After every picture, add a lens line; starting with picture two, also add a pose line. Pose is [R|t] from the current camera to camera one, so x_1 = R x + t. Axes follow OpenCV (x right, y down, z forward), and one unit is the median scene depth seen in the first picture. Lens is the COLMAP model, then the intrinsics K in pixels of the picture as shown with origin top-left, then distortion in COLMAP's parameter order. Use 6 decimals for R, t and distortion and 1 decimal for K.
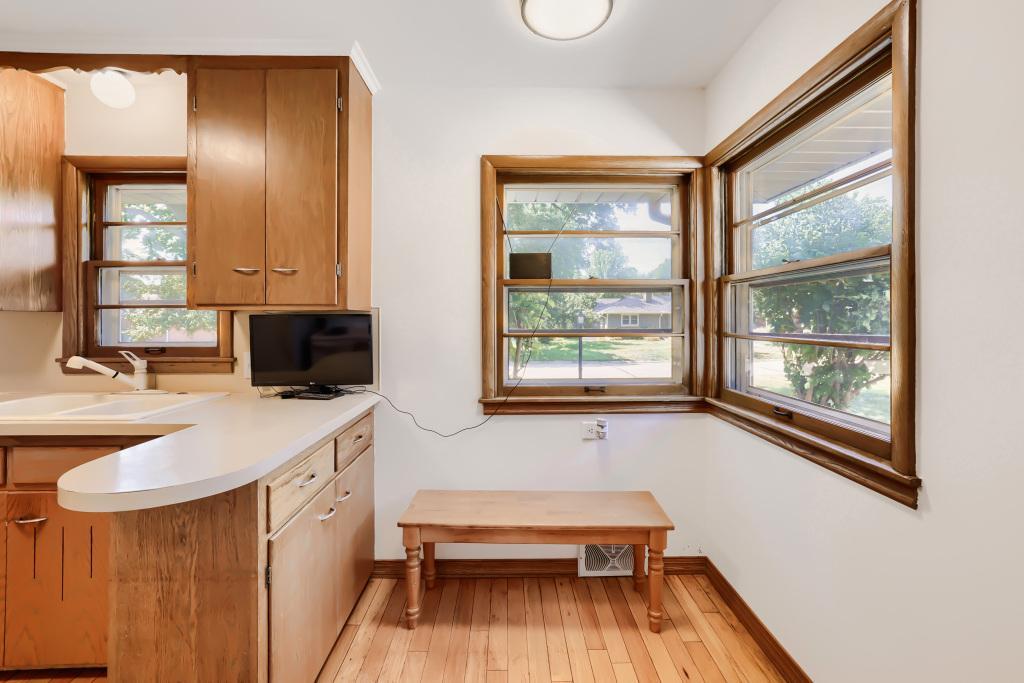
lens RADIAL K [[437.4, 0, 510.7], [0, 437.4, 318.0], [0, 0, 1]] dist [-0.030312, 0.011225]
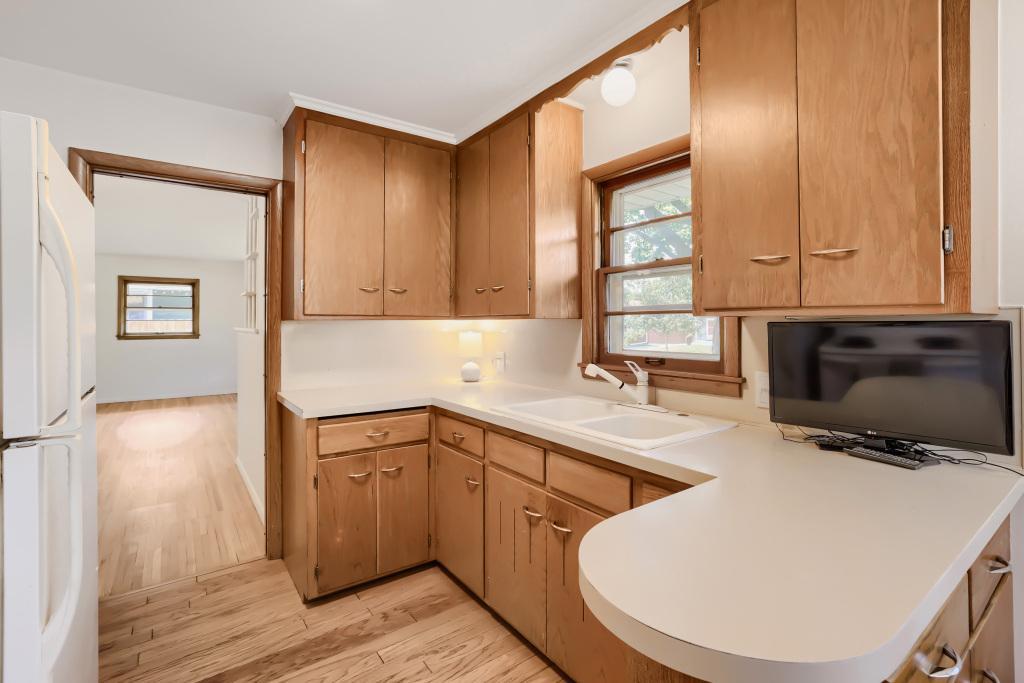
lens RADIAL K [[461.2, 0, 532.1], [0, 461.2, 320.6], [0, 0, 1]] dist [-0.023887, 0.000786]
pose [[0.615009, -0.003138, -0.788514, -0.230706], [0.002061, 0.999995, -0.002371, -0.008099], [0.788517, -0.000167, 0.615013, 0.210433]]
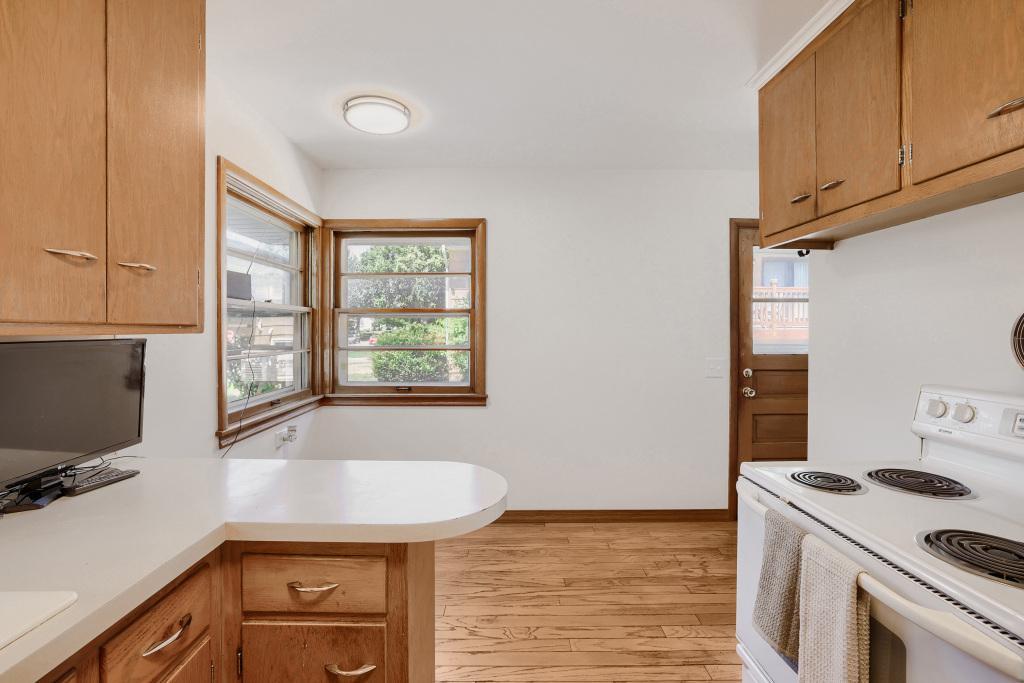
lens RADIAL K [[437.4, 0, 509.6], [0, 437.4, 333.7], [0, 0, 1]] dist [-0.030312, 0.011225]
pose [[0.010352, -0.004708, 0.999935, -0.968435], [-0.002088, 0.999987, 0.004730, -0.018896], [-0.999944, -0.002137, 0.010342, 0.417532]]
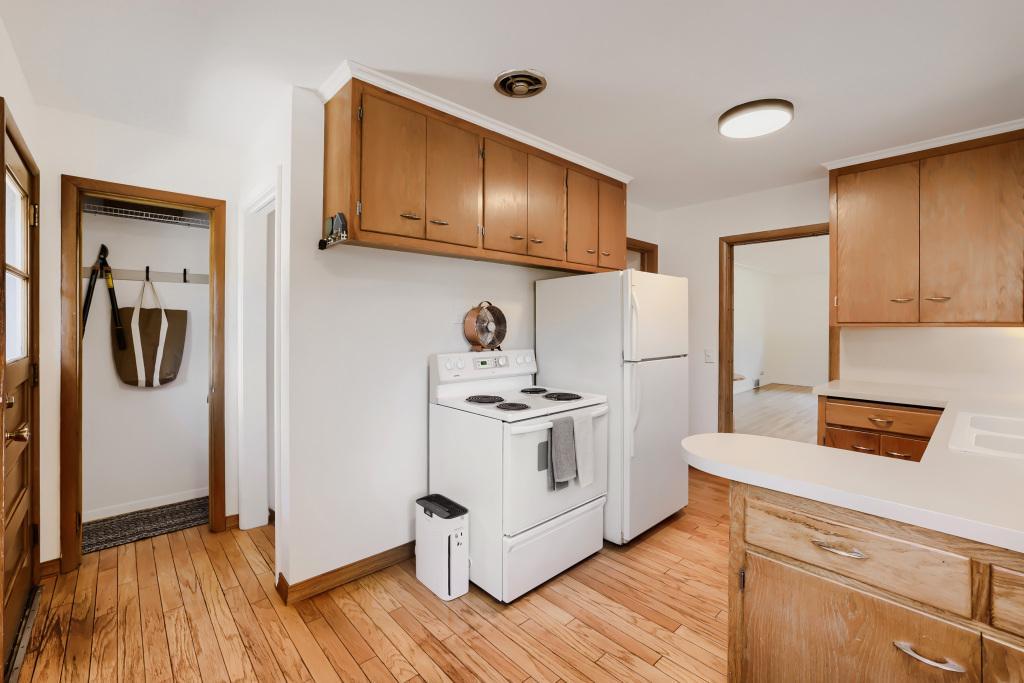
lens RADIAL K [[437.4, 0, 499.2], [0, 437.4, 323.8], [0, 0, 1]] dist [-0.030312, 0.011225]
pose [[-0.742496, 0.002329, -0.669846, 0.344732], [-0.000365, 0.999992, 0.003883, -0.027094], [0.669850, 0.003128, -0.742490, 0.776622]]
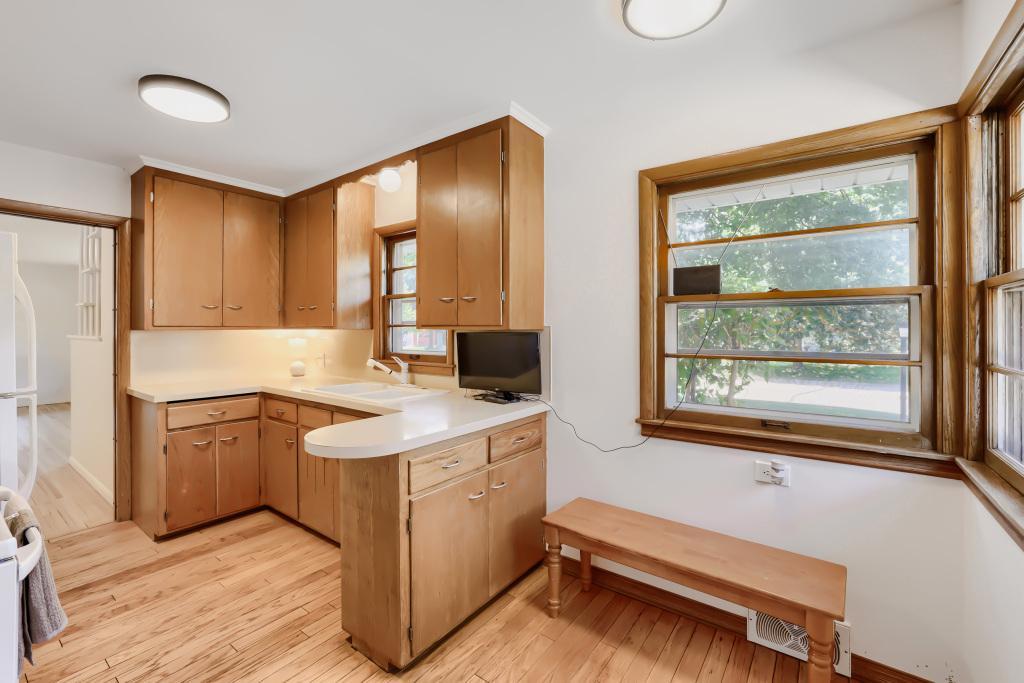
lens RADIAL K [[437.4, 0, 513.9], [0, 437.4, 329.1], [0, 0, 1]] dist [-0.030312, 0.011225]
pose [[0.799646, 0.003213, -0.600463, 0.308857], [0.000415, 0.999982, 0.005903, -0.024371], [0.600471, -0.004969, 0.799631, 0.047104]]
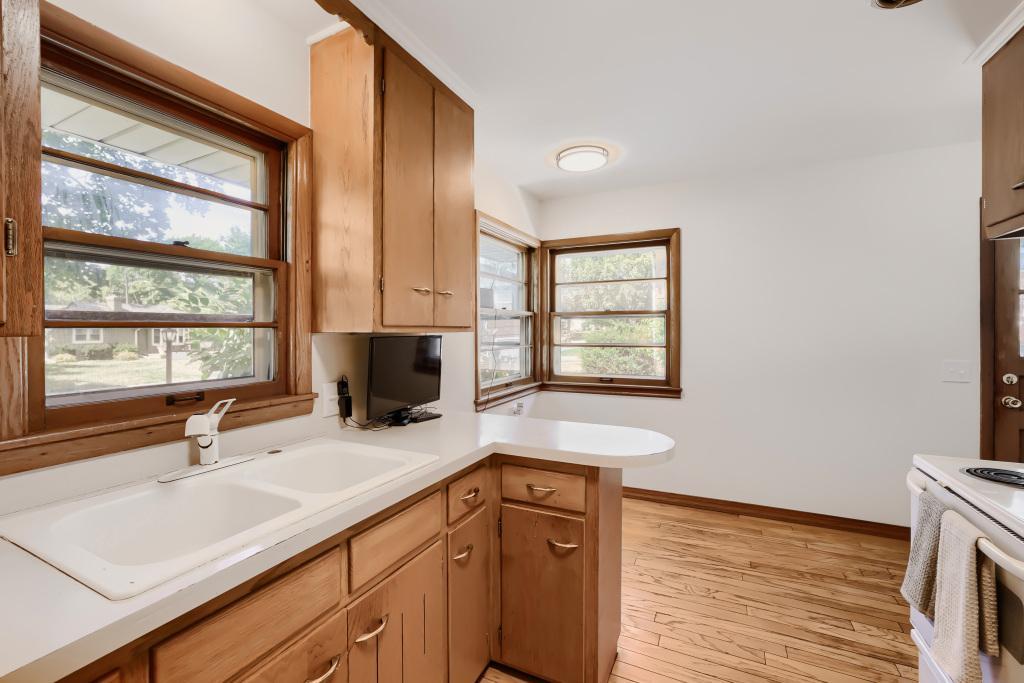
lens RADIAL K [[437.4, 0, 513.2], [0, 437.4, 336.2], [0, 0, 1]] dist [-0.030312, 0.011225]
pose [[0.454307, -0.010385, 0.890785, -1.199672], [0.000282, 0.999934, 0.011514, -0.017045], [-0.890845, -0.004980, 0.454280, 0.334256]]
